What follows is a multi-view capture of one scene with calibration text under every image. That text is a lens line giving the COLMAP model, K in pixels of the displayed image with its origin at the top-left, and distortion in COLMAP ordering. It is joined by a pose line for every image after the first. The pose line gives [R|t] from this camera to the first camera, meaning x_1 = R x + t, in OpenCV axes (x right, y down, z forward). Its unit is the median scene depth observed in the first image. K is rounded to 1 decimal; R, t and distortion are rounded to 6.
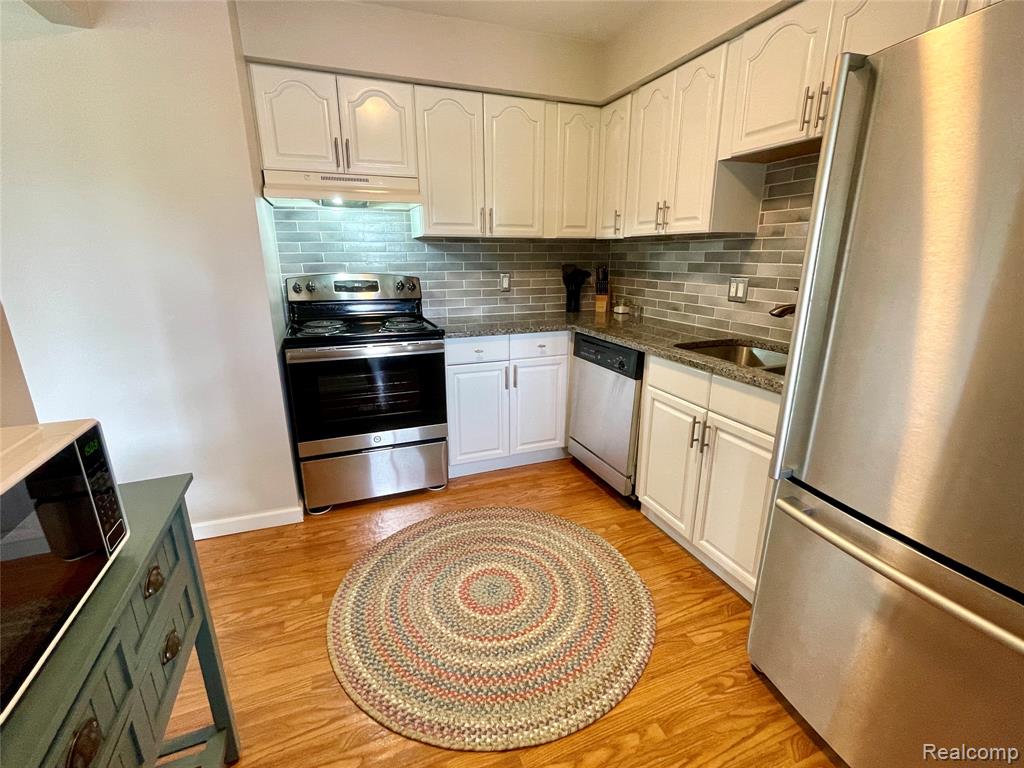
lens RADIAL K [[462.0, 0, 512.0], [0, 462.0, 384.0], [0, 0, 1]] dist [-0.000553, -0.000078]
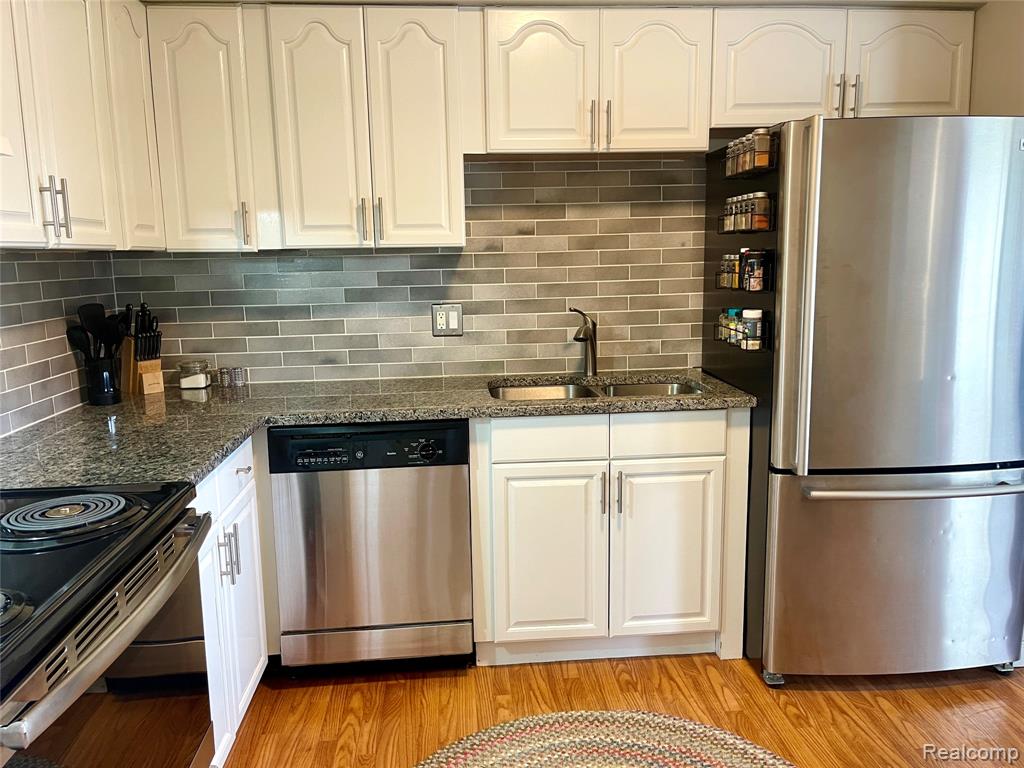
lens RADIAL K [[772.0, 0, 512.0], [0, 772.0, 384.0], [0, 0, 1]] dist [0.029090, -0.000038]
pose [[0.281570, -0.159356, 0.946216, -0.659910], [0.278953, 0.957117, 0.078183, -0.167745], [-0.918098, 0.241936, 0.313948, 0.518933]]
